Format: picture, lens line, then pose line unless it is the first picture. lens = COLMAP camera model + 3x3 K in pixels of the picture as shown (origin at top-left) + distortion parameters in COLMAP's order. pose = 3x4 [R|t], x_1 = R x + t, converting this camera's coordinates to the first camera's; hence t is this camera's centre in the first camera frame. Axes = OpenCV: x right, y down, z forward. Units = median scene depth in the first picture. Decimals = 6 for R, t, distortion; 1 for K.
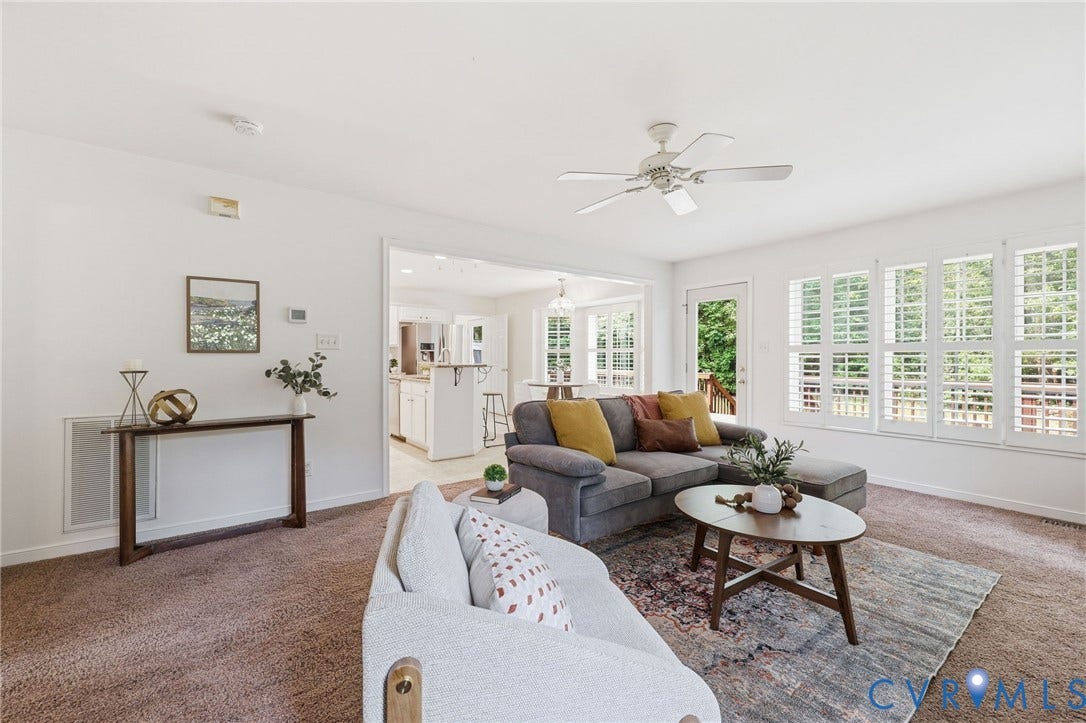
lens RADIAL K [[448.1, 0, 542.5], [0, 448.1, 358.6], [0, 0, 1]] dist [0.016687, -0.000031]
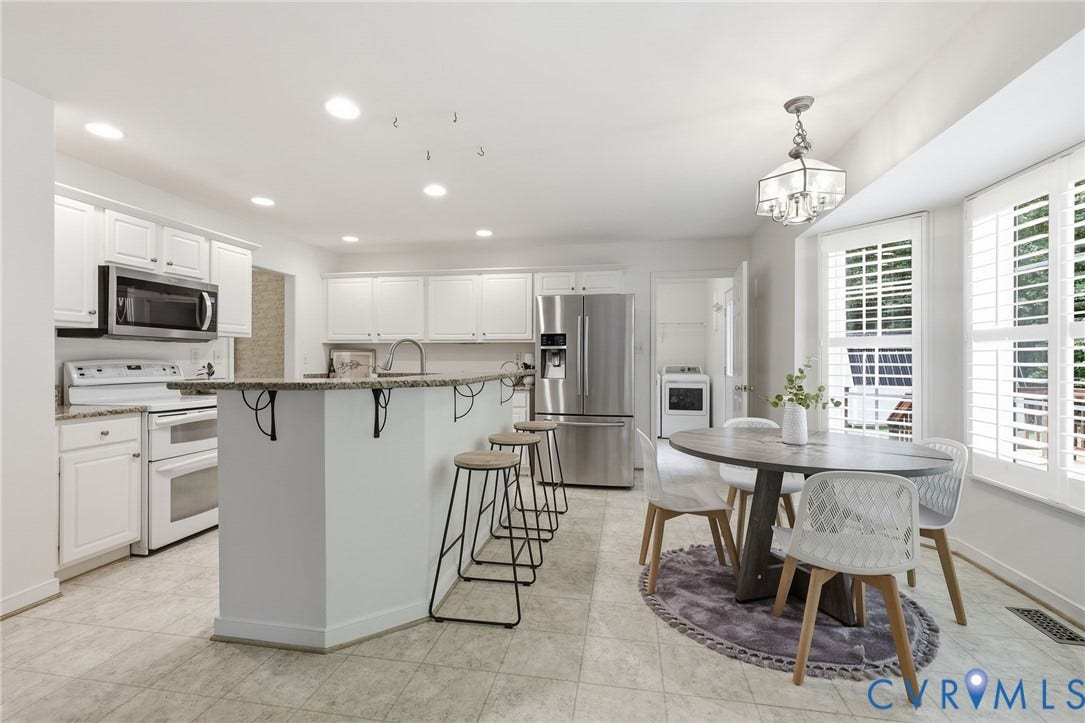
lens RADIAL K [[493.8, 0, 542.5], [0, 493.8, 361.5], [0, 0, 1]] dist [-0.000360, -0.000104]
pose [[0.681769, 0.003401, -0.731559, 0.170693], [-0.003382, 0.999993, 0.001497, -0.002528], [0.731559, 0.001454, 0.681776, 0.653181]]
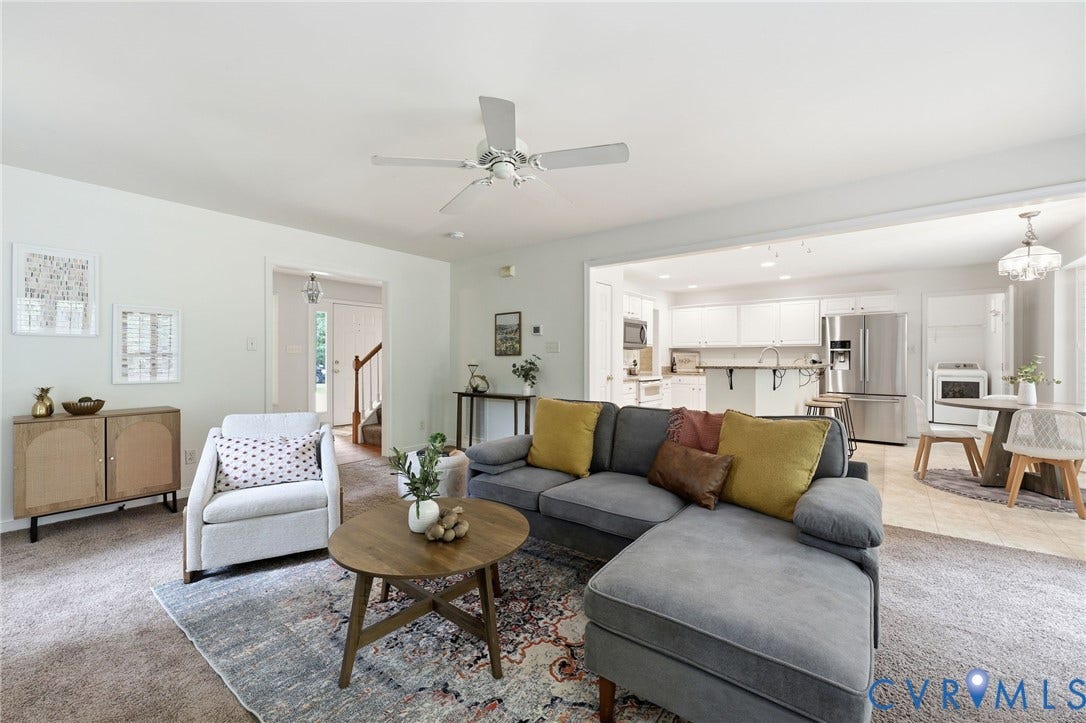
lens RADIAL K [[448.1, 0, 542.5], [0, 448.1, 358.6], [0, 0, 1]] dist [0.016687, -0.000031]
pose [[0.264901, 0.001540, -0.964274, 0.423912], [-0.002489, 0.999996, 0.000913, -0.001389], [0.964272, 0.002158, 0.264904, 0.290816]]
